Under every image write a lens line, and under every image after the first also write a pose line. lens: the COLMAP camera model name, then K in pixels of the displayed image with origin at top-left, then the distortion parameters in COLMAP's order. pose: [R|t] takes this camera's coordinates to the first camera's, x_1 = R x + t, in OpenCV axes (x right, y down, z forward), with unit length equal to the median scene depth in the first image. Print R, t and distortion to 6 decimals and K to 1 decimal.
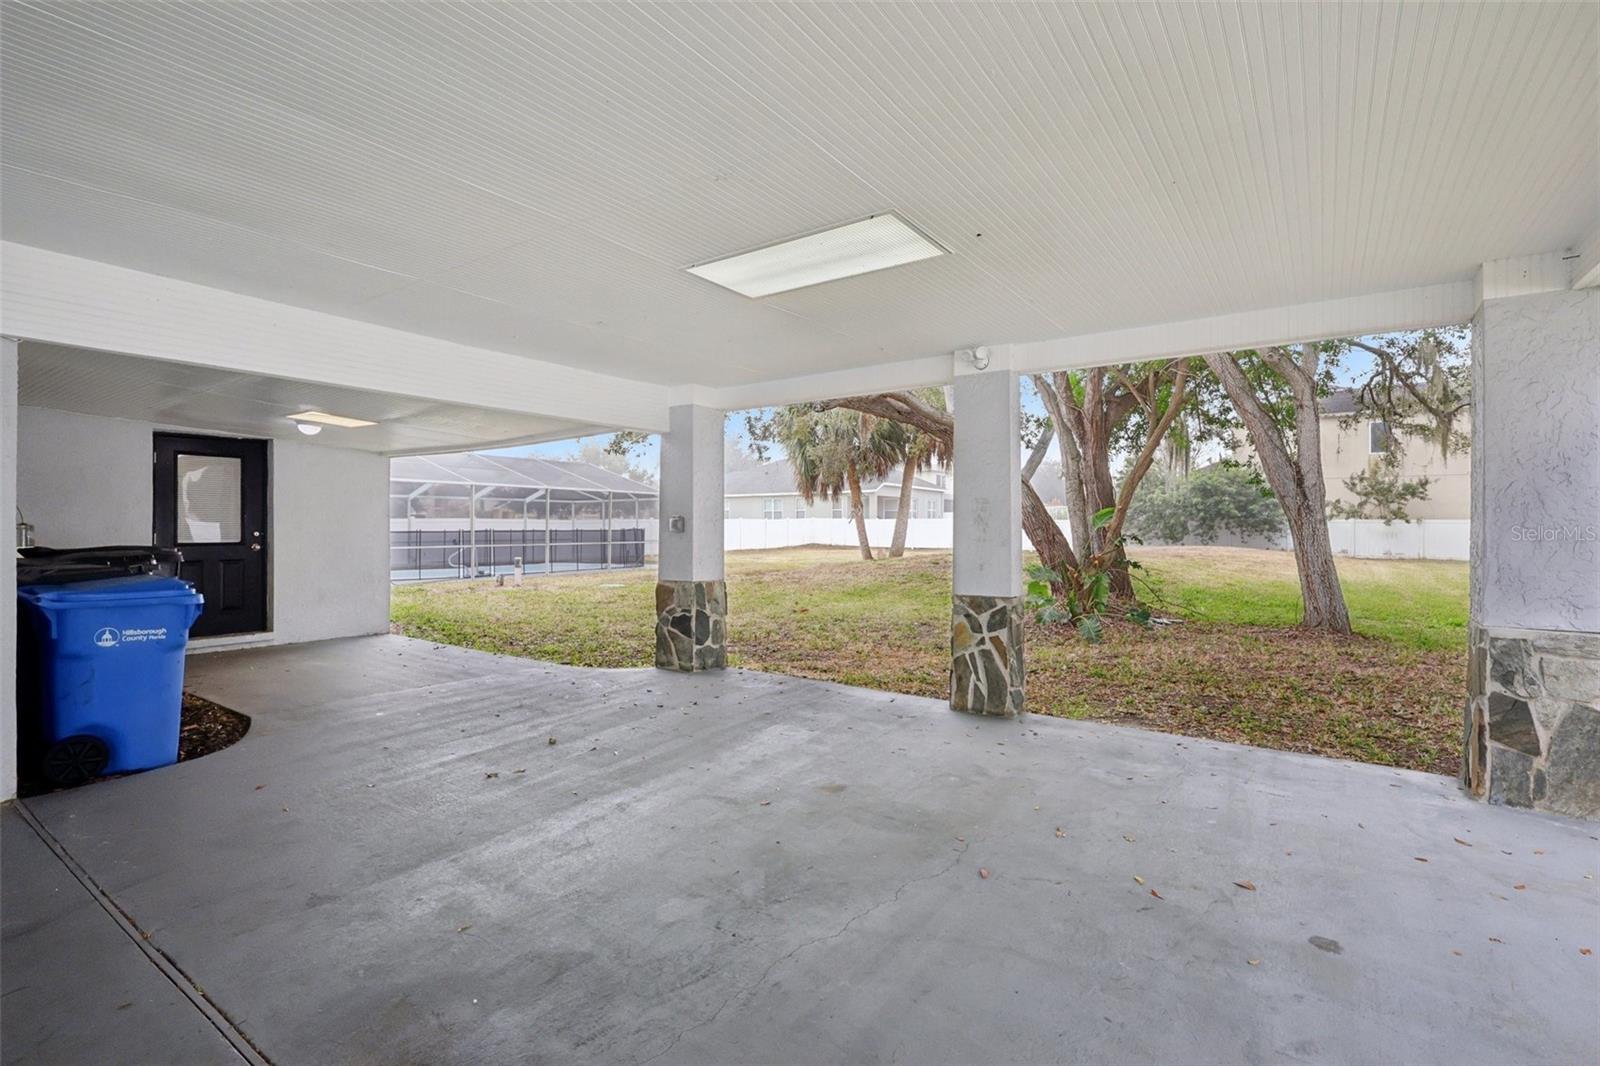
lens RADIAL K [[746.3, 0, 797.5], [0, 746.3, 523.9], [0, 0, 1]] dist [0.000921, 0.000146]
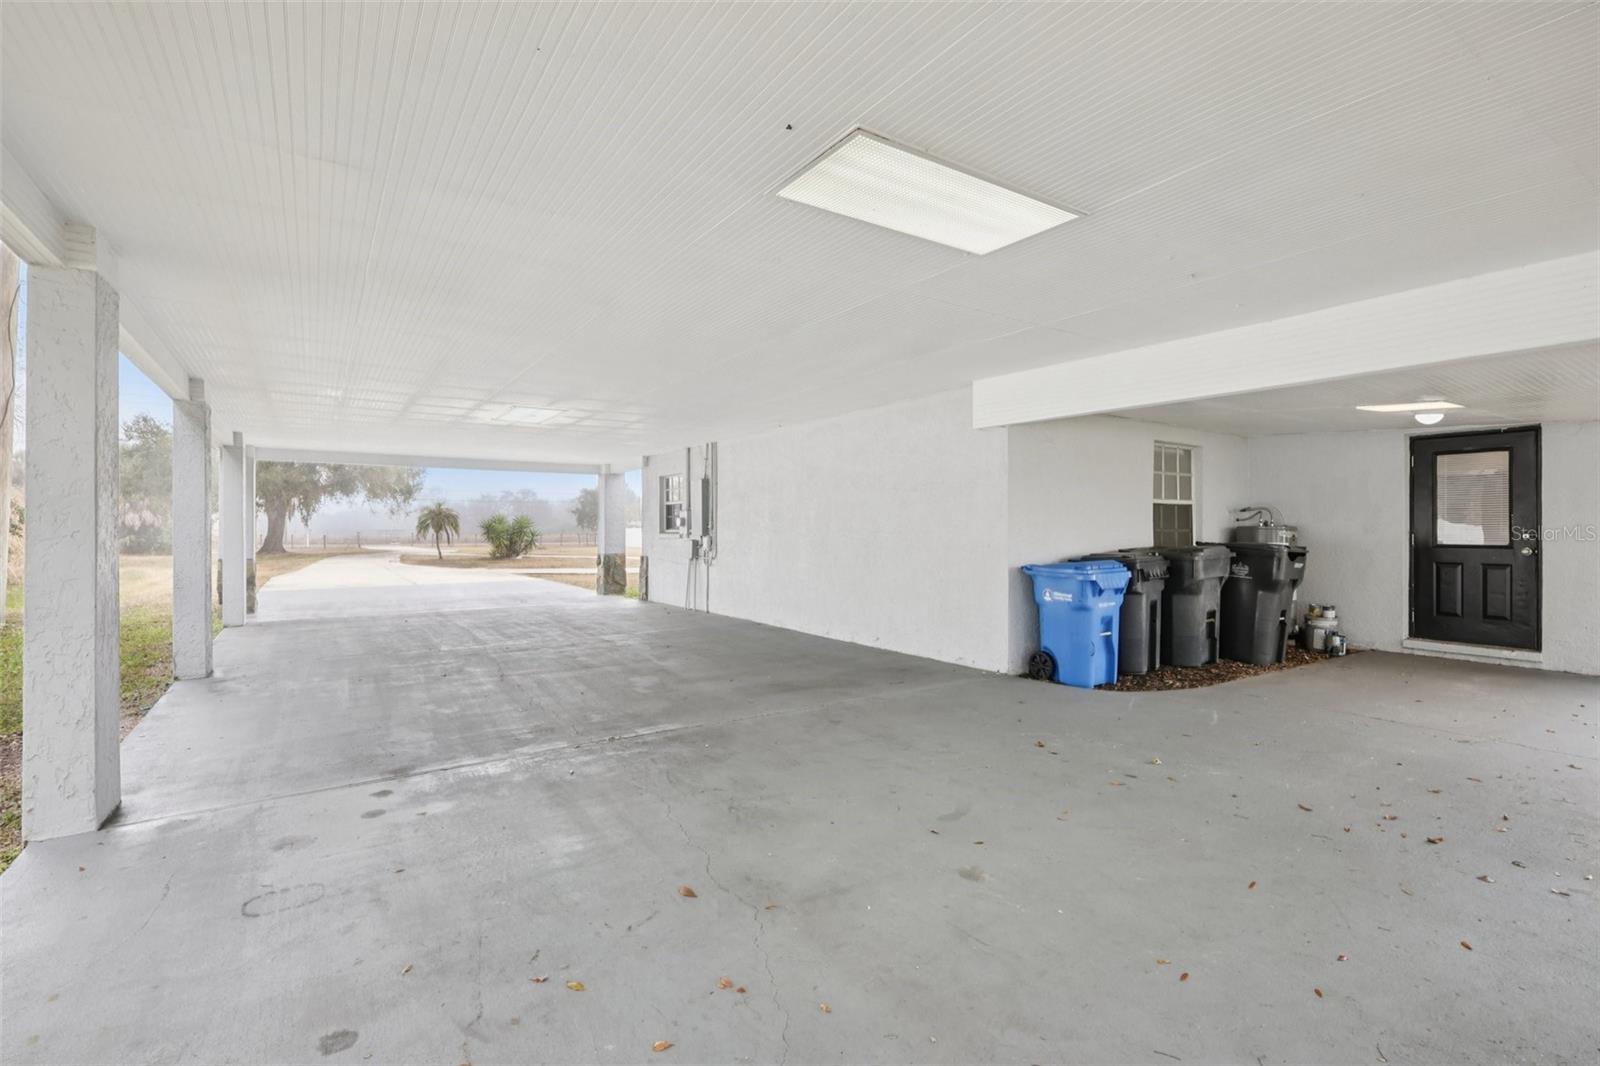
lens RADIAL K [[746.3, 0, 798.0], [0, 746.3, 534.4], [0, 0, 1]] dist [0.000921, 0.000146]
pose [[-0.369604, 0.003406, -0.929183, 0.387964], [0.003179, 0.999992, 0.002401, 0.006810], [0.929184, -0.002067, -0.369612, 0.537762]]
